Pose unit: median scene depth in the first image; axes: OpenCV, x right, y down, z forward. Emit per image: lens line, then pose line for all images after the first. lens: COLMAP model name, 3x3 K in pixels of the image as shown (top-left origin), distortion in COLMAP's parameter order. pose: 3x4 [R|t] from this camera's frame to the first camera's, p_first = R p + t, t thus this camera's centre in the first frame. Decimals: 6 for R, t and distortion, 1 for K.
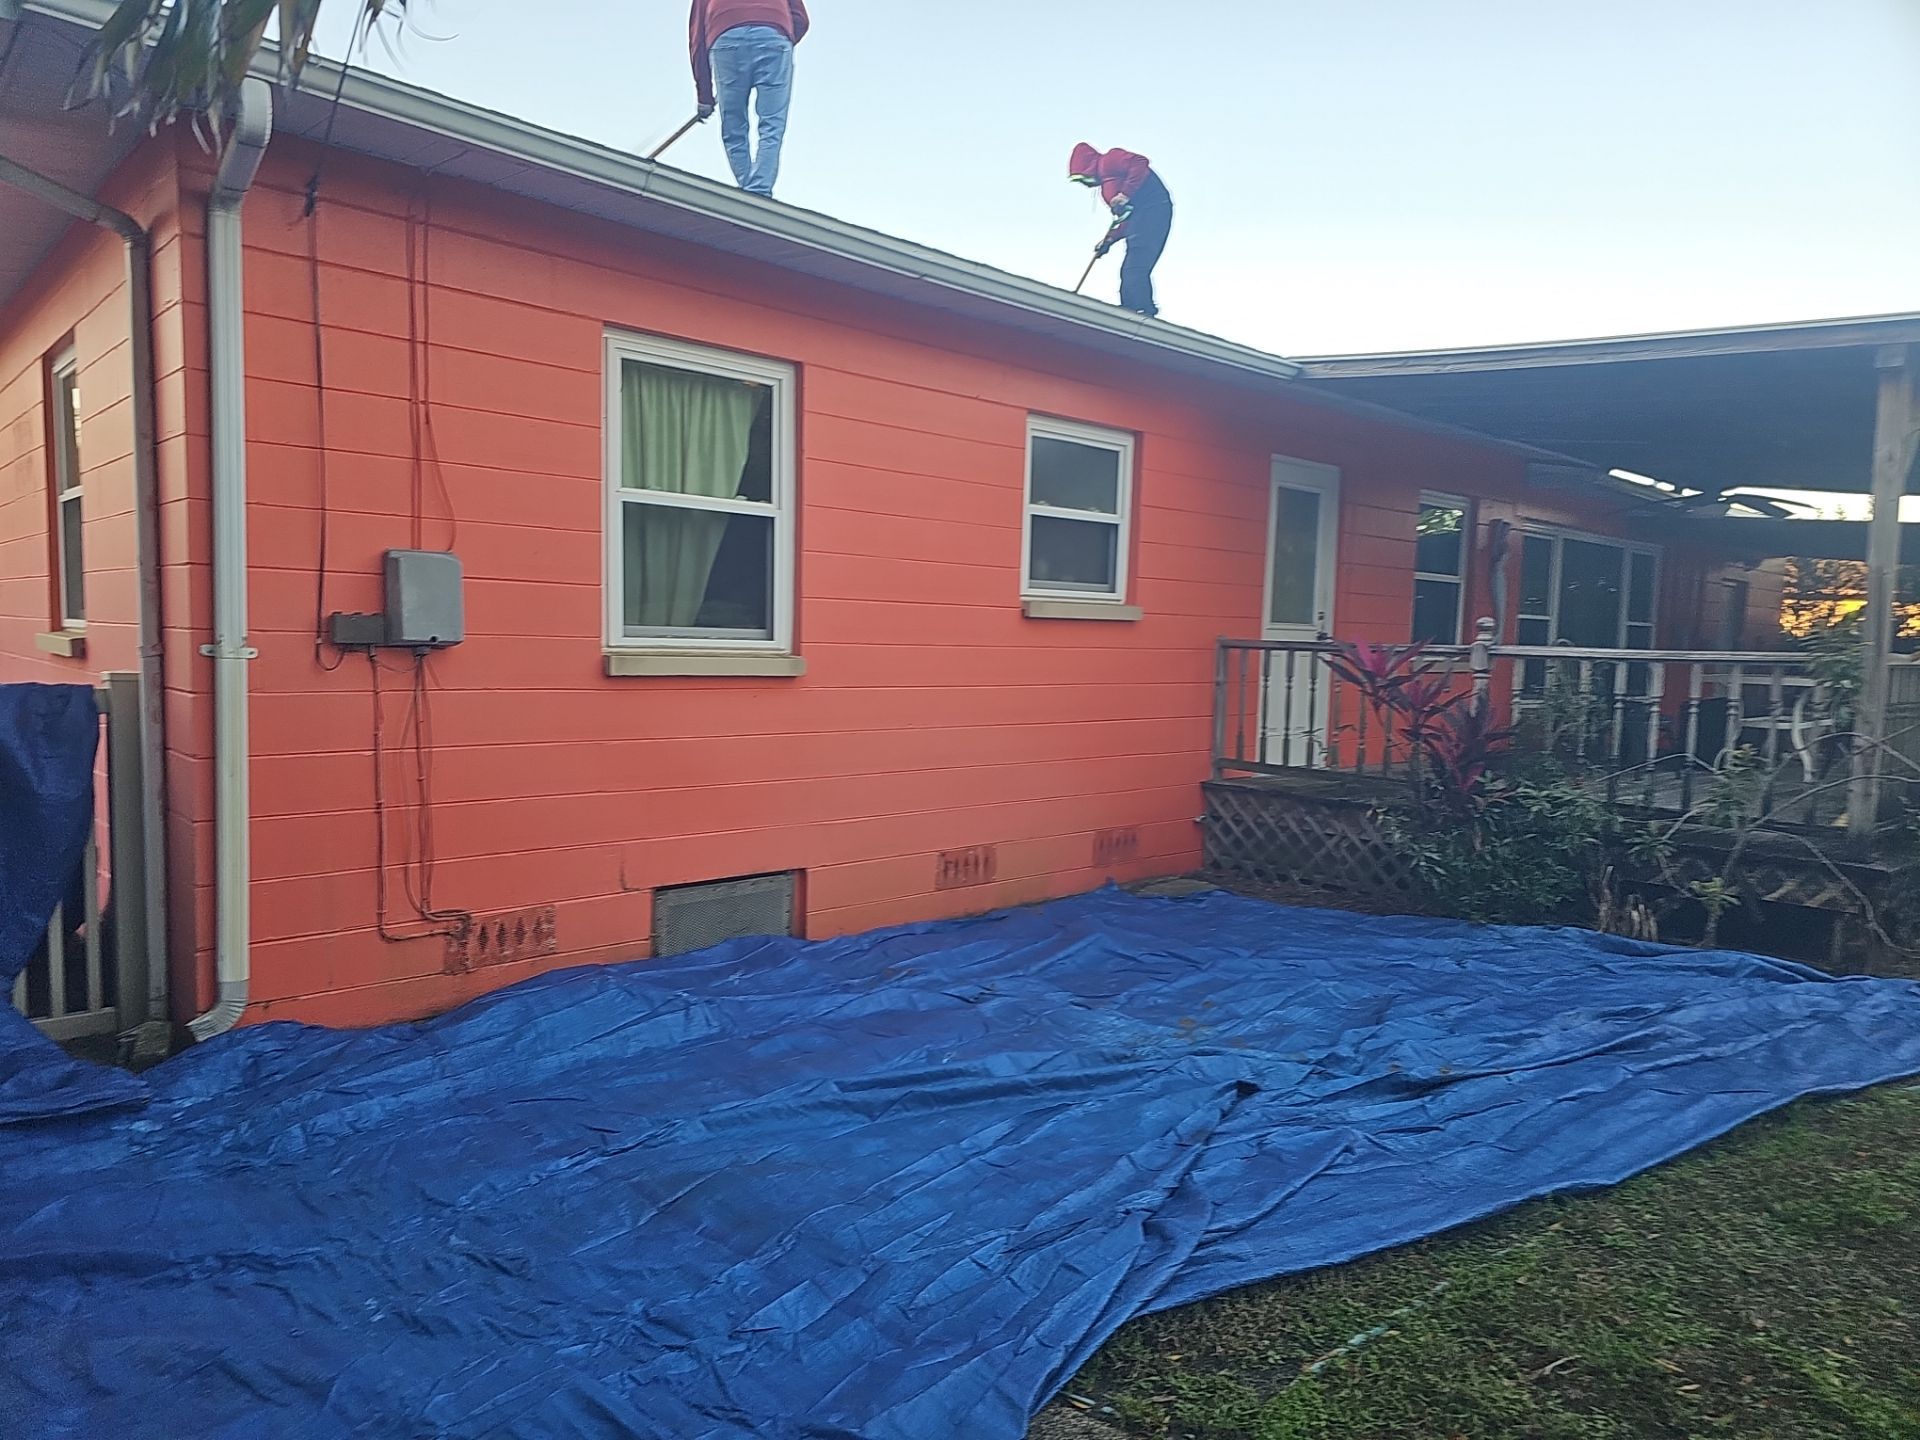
lens RADIAL K [[1217.3, 0, 970.9], [0, 1217.3, 718.2], [0, 0, 1]] dist [0.010439, -0.011265]
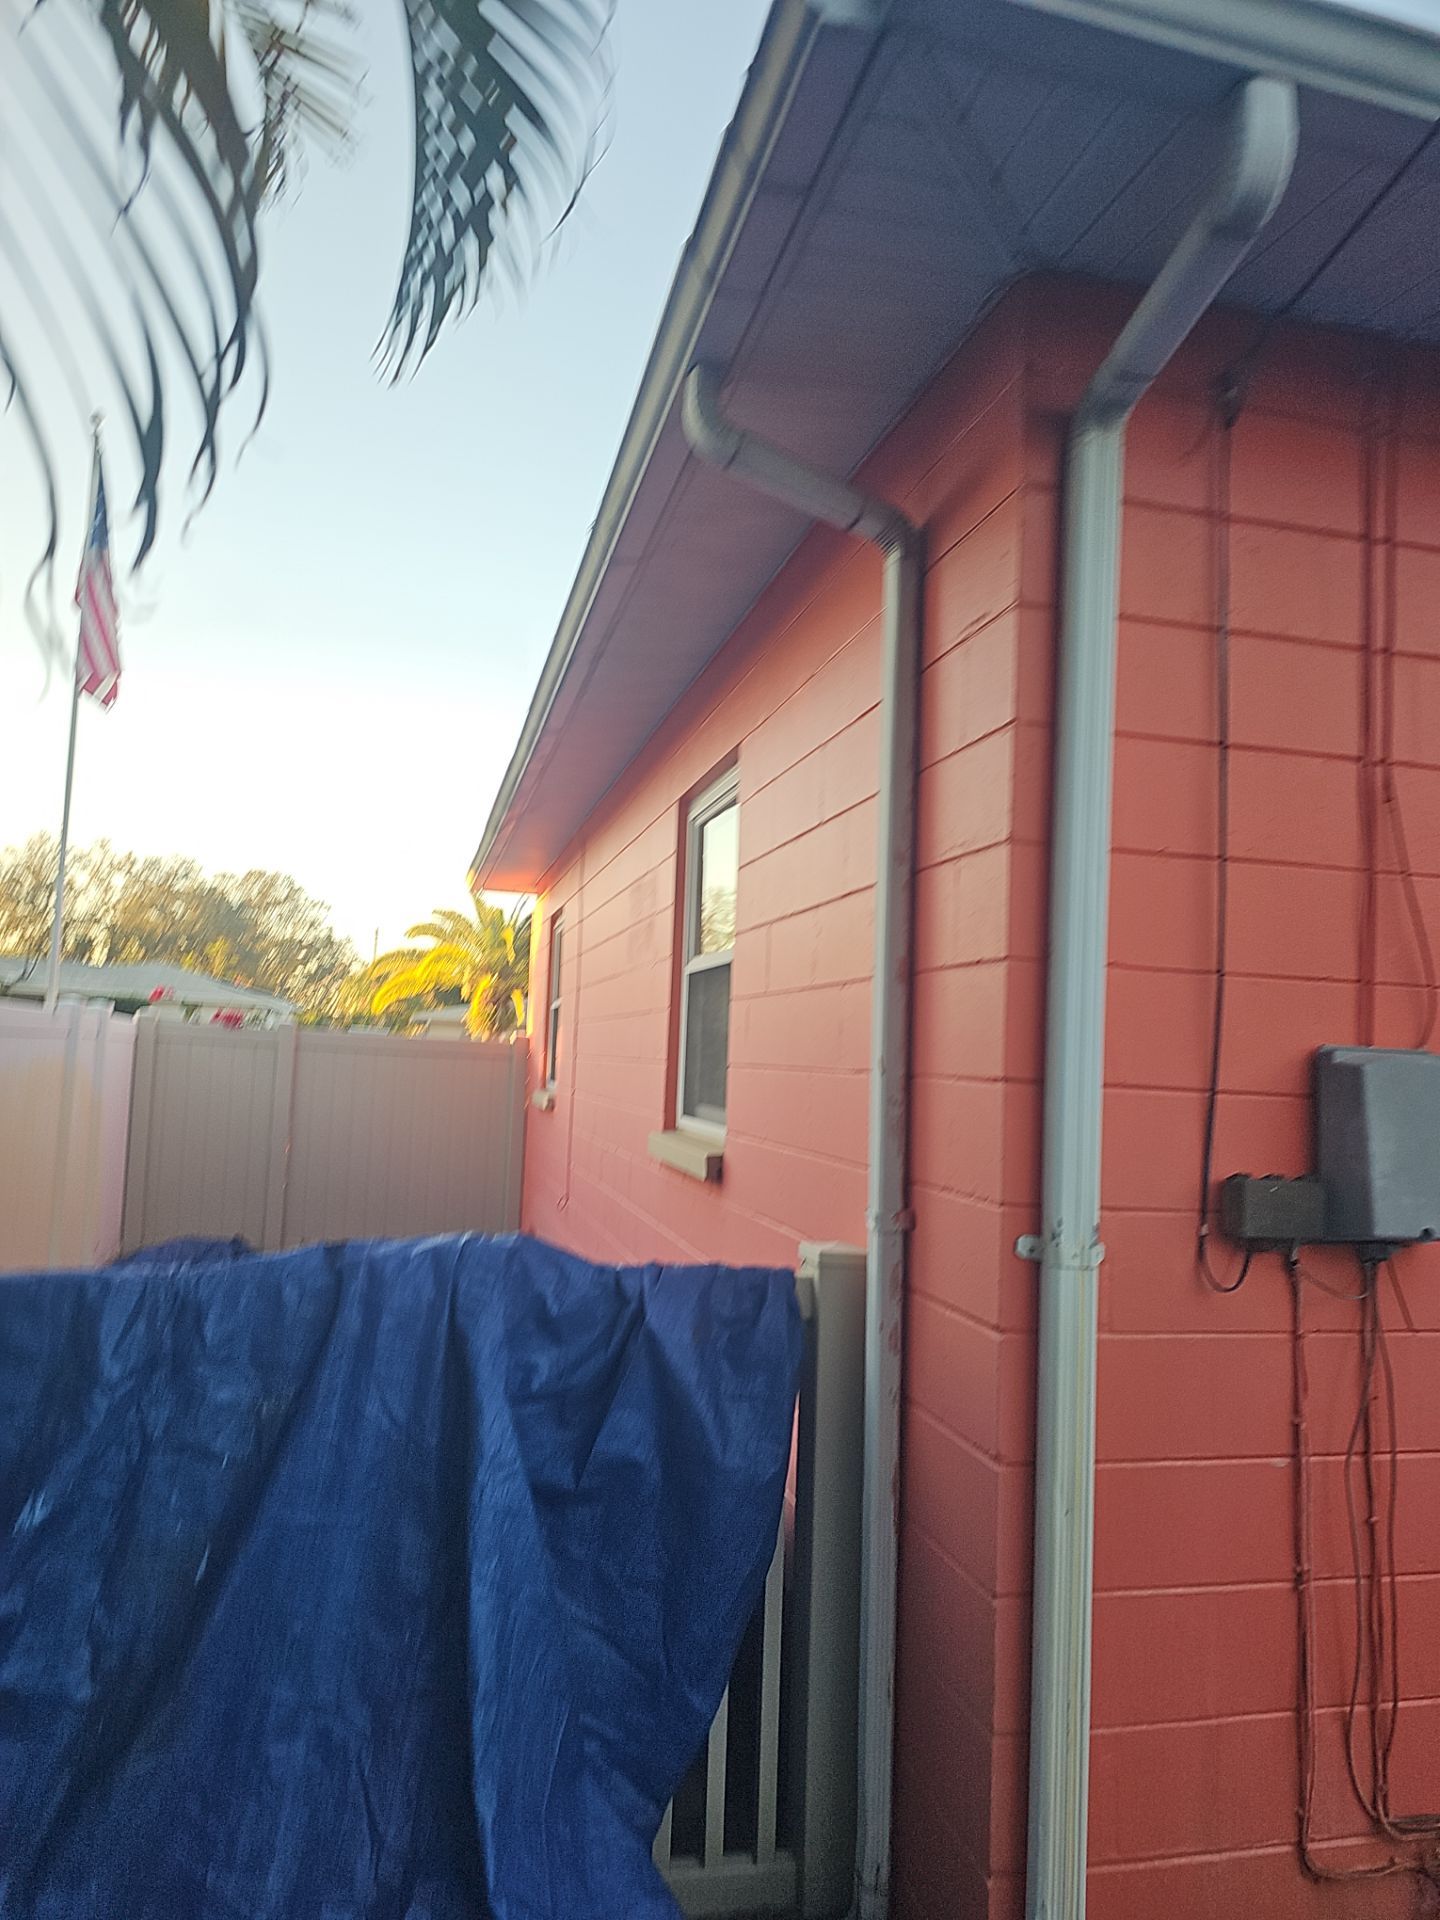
lens RADIAL K [[1217.3, 0, 722.1], [0, 1217.3, 962.4], [0, 0, 1]] dist [0.010439, -0.011265]
pose [[0.864661, -0.029909, -0.501465, -0.443364], [-0.056553, 0.986085, -0.156325, -0.080895], [0.499162, 0.163528, 0.850938, 0.445374]]
